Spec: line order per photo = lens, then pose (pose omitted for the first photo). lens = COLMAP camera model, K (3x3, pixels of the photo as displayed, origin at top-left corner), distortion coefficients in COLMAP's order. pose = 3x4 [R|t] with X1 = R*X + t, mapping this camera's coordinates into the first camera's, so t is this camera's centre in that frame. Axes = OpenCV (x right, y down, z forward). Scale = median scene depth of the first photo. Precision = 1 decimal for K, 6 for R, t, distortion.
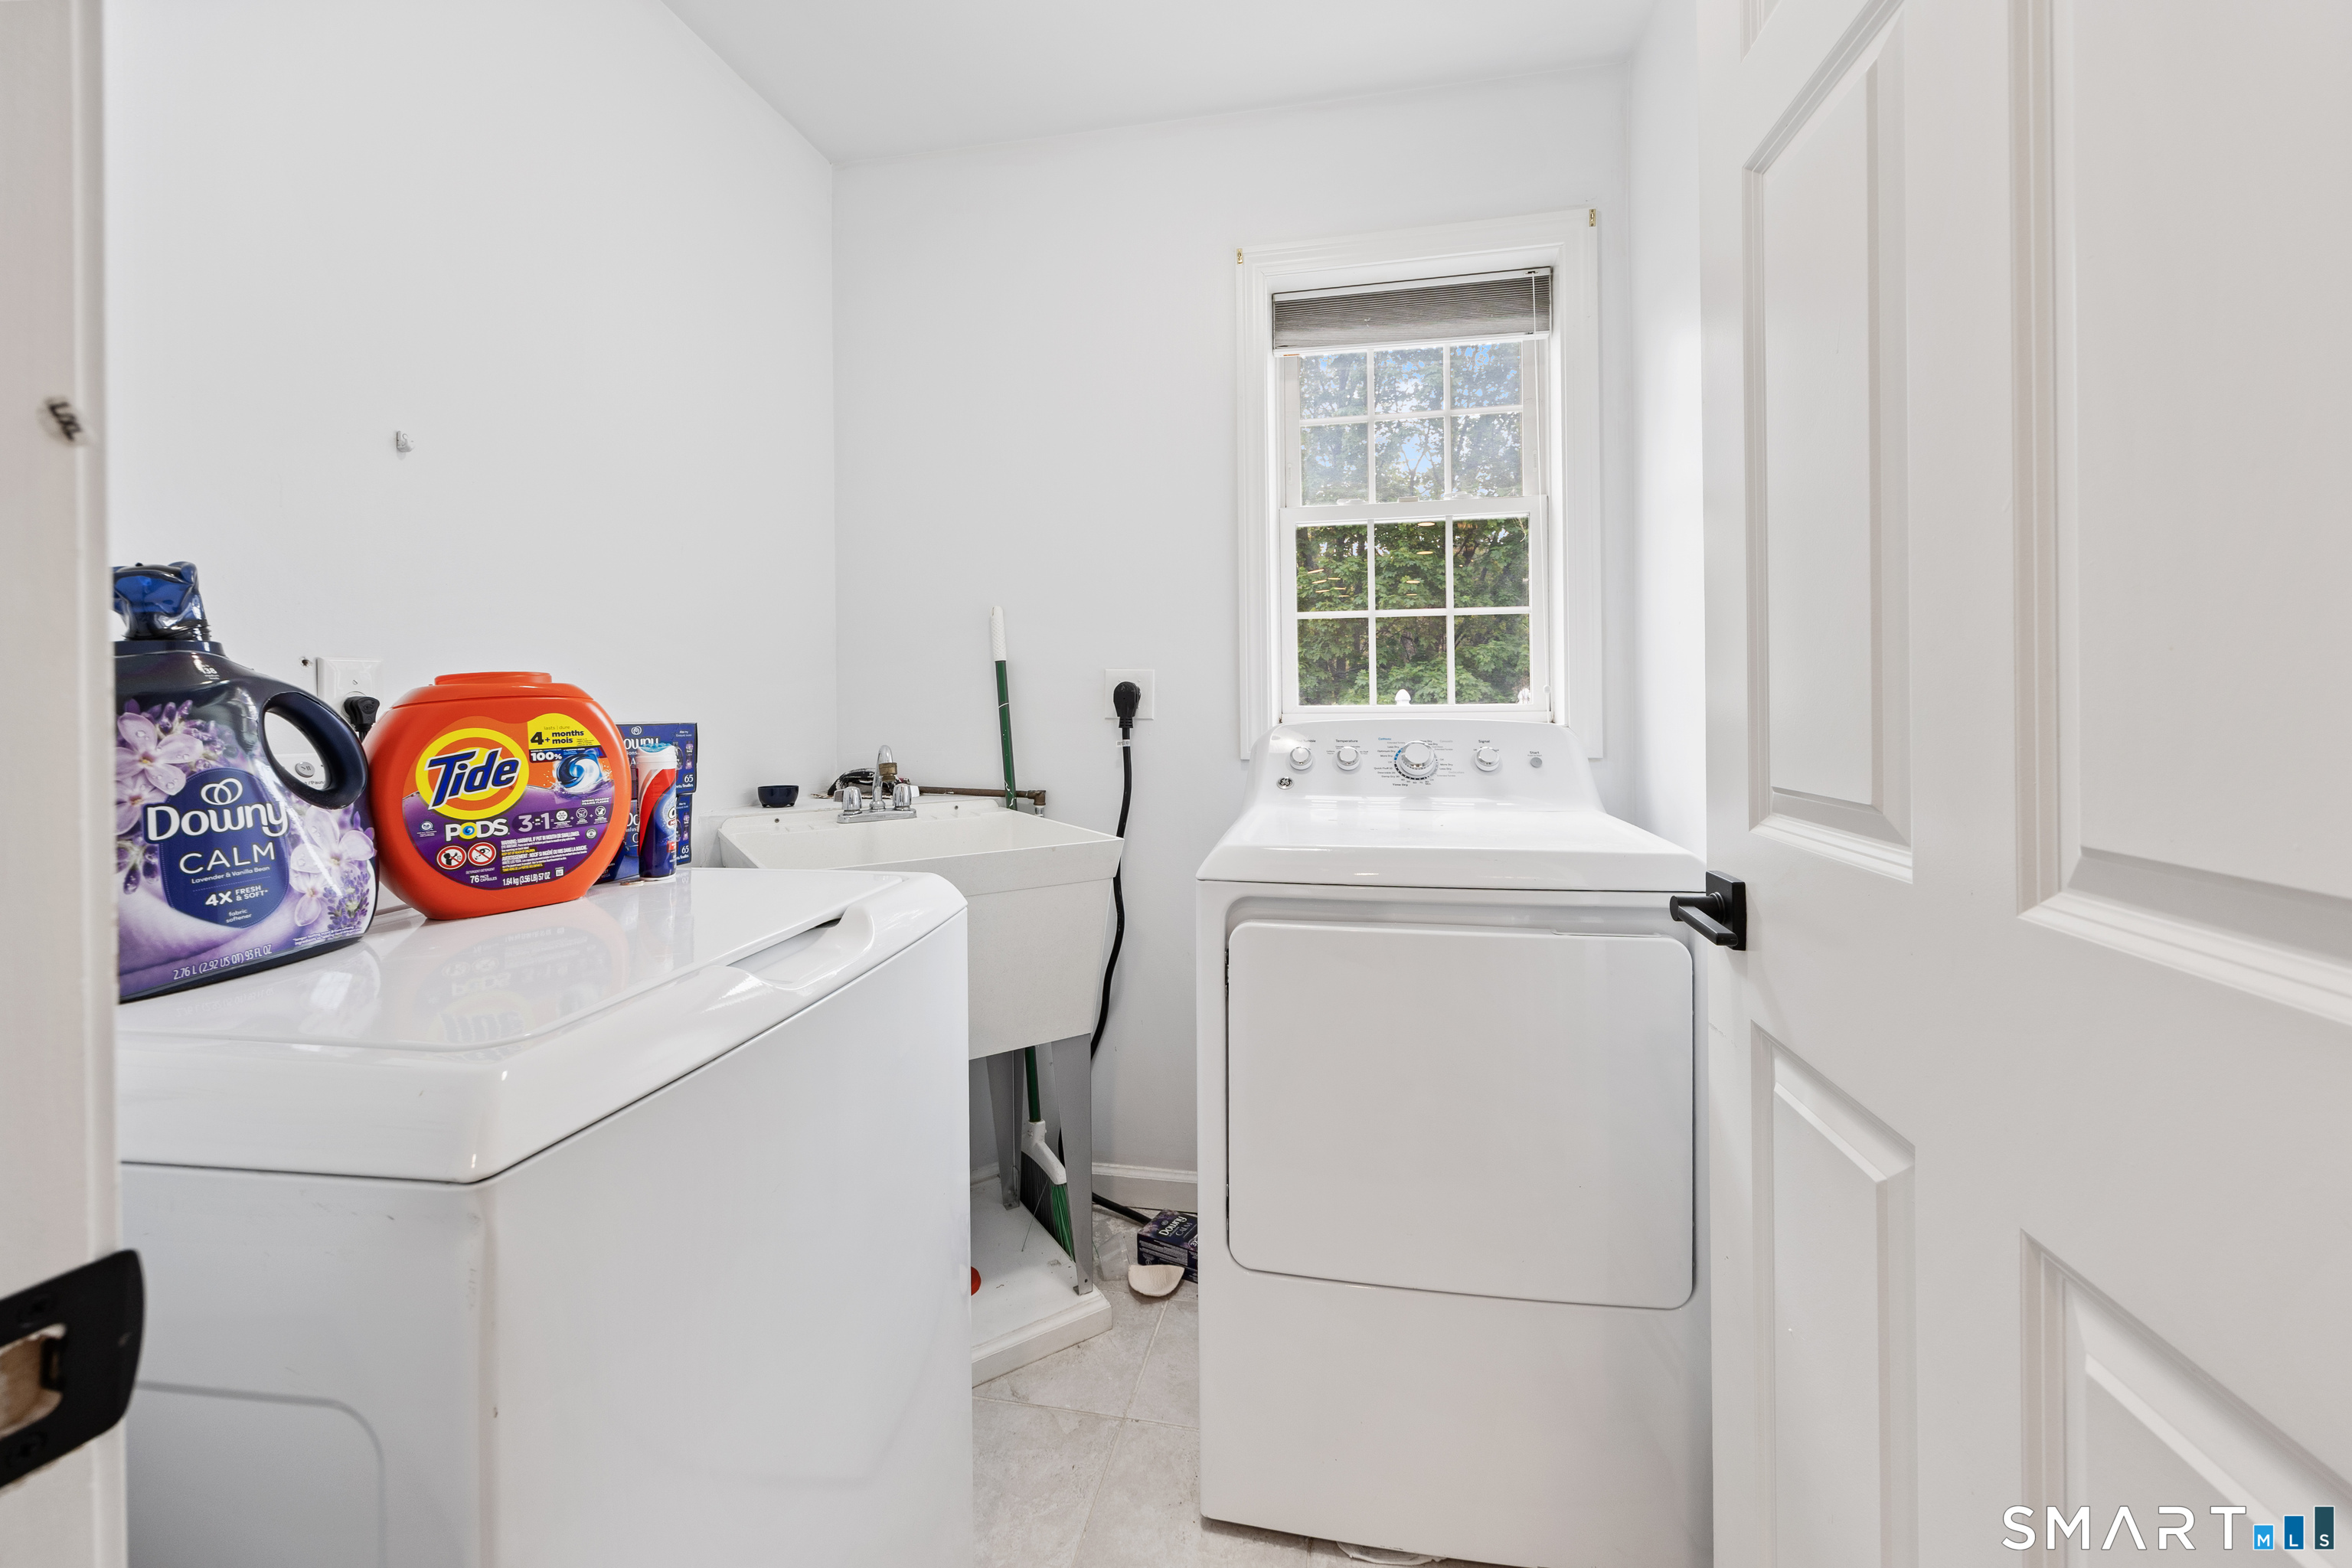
lens RADIAL K [[930.1, 0, 1200.3], [0, 930.1, 702.2], [0, 0, 1]] dist [-0.001822, -0.000272]
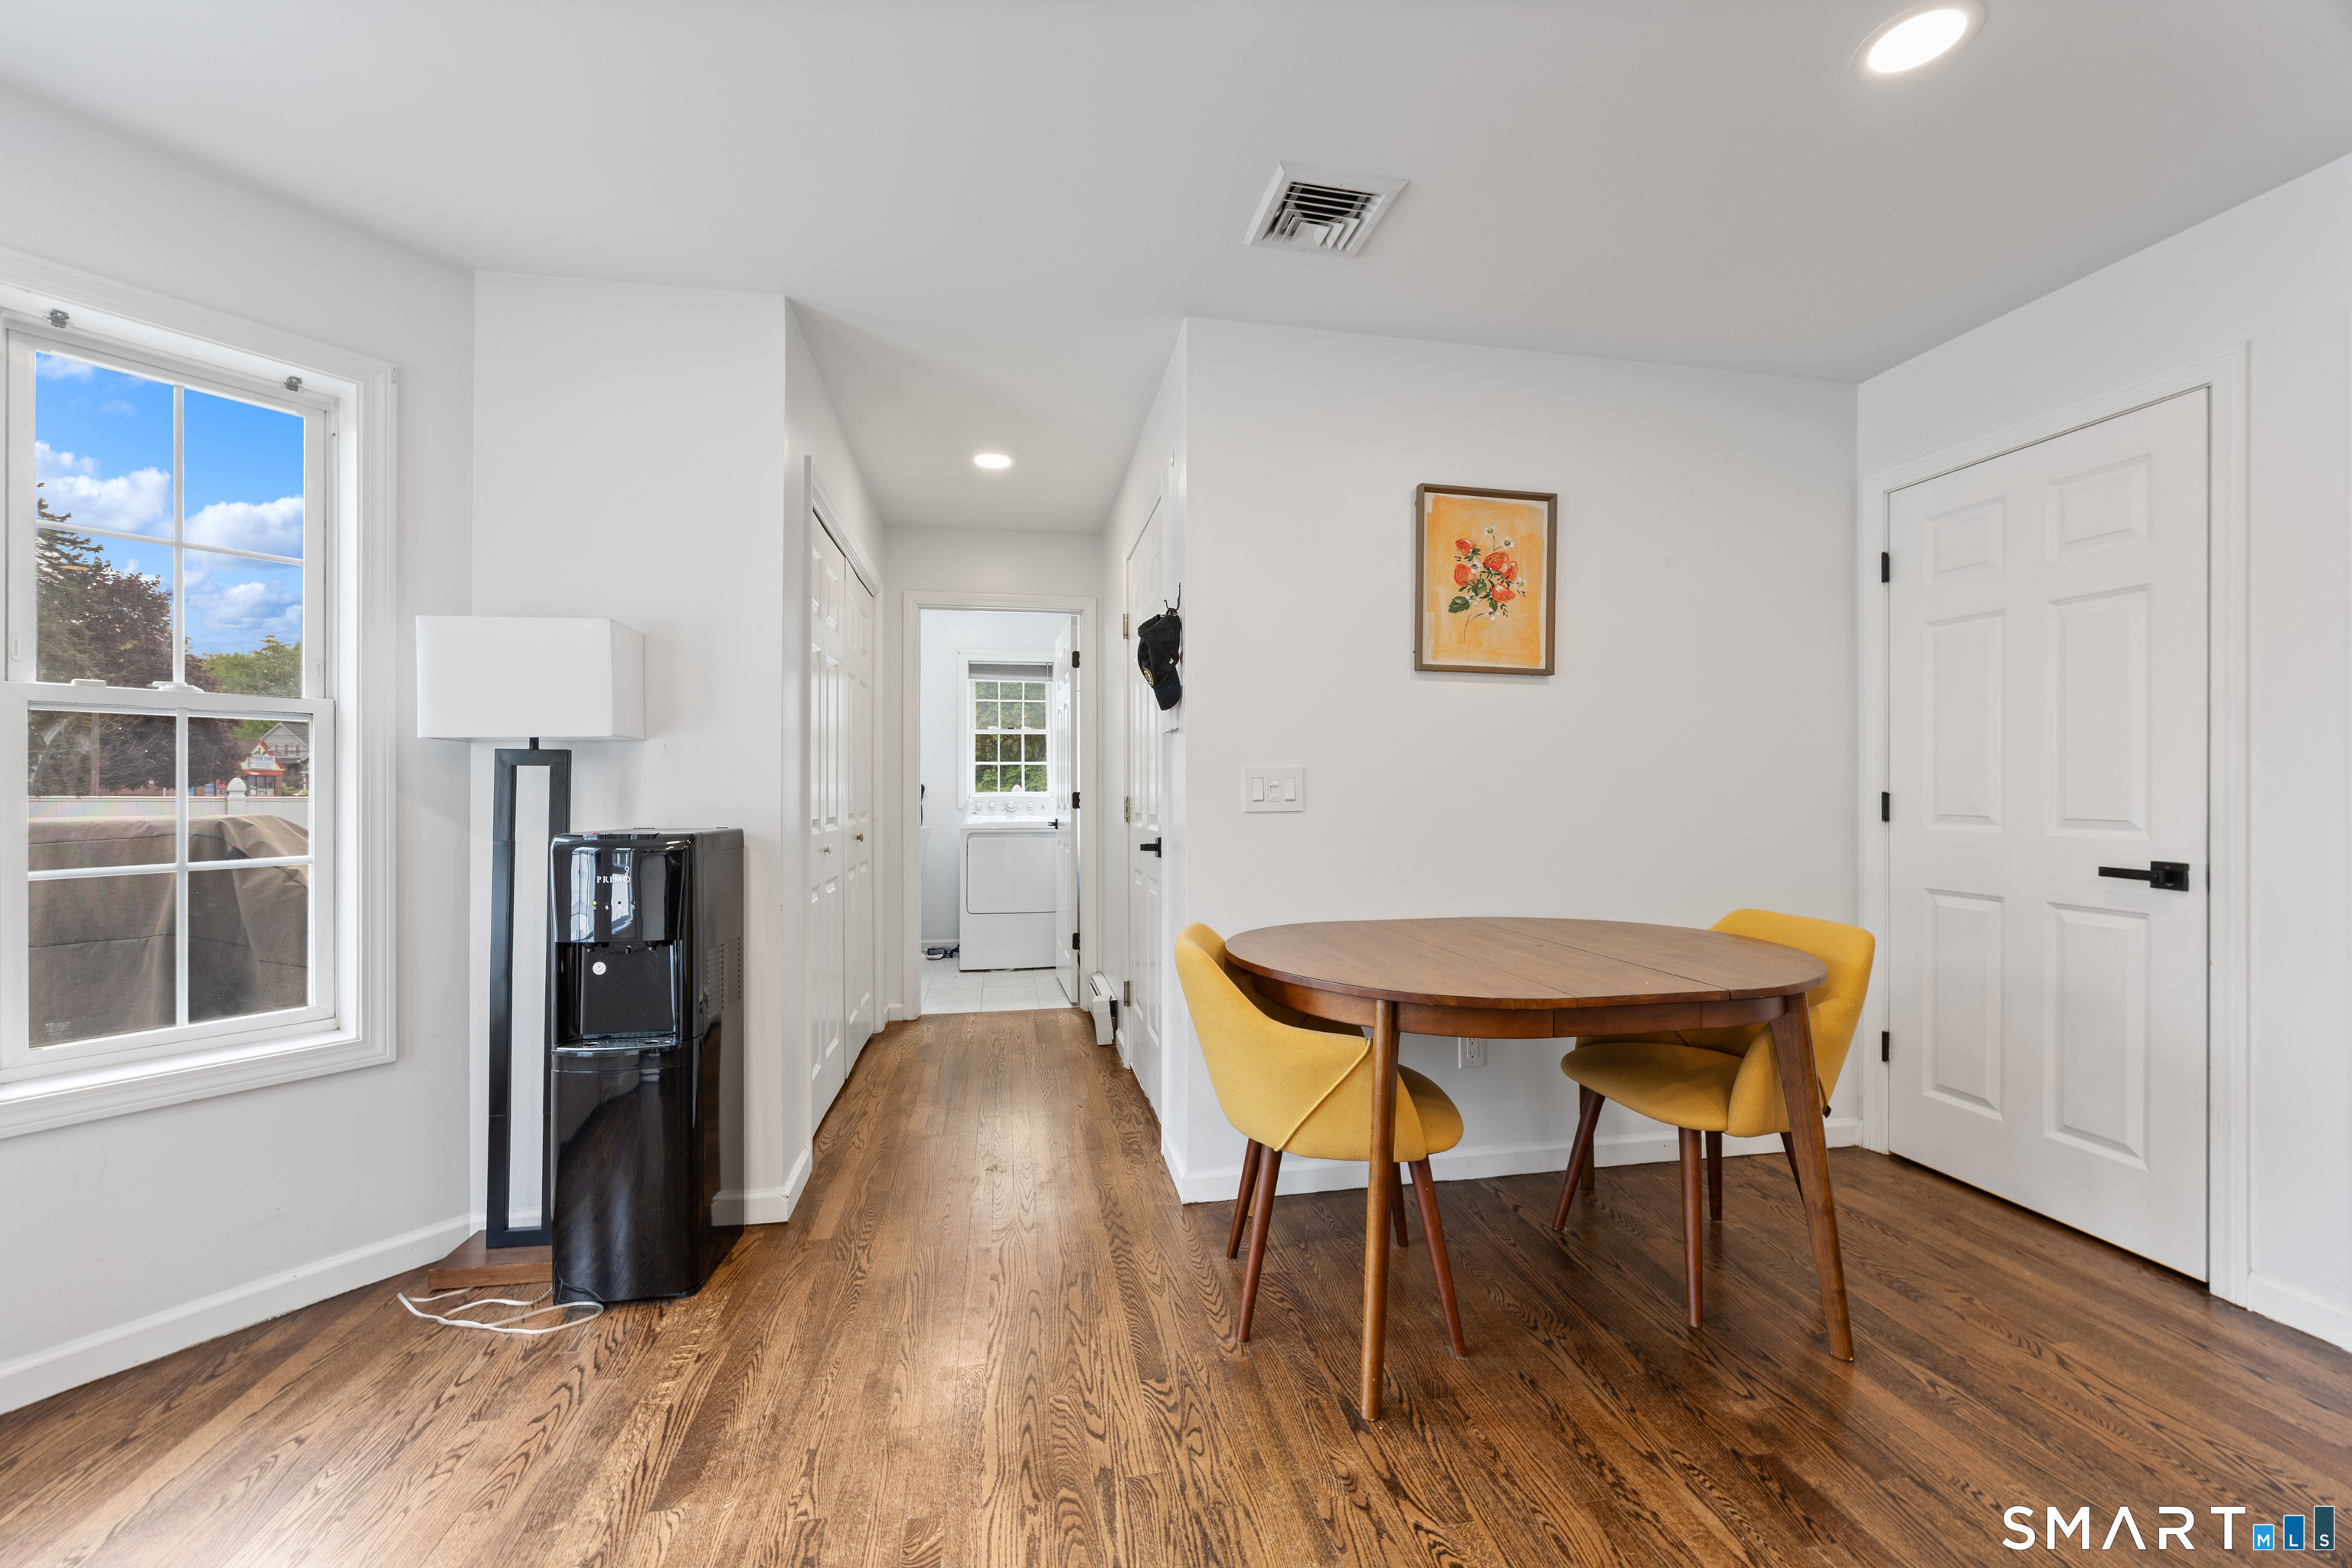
lens RADIAL K [[930.1, 0, 1175.8], [0, 930.1, 788.6], [0, 0, 1]] dist [-0.001822, -0.000272]
pose [[0.932295, 0.010877, 0.361536, -0.415816], [-0.009211, 0.999938, -0.006331, 0.006699], [-0.361582, 0.002573, 0.932337, -2.266015]]
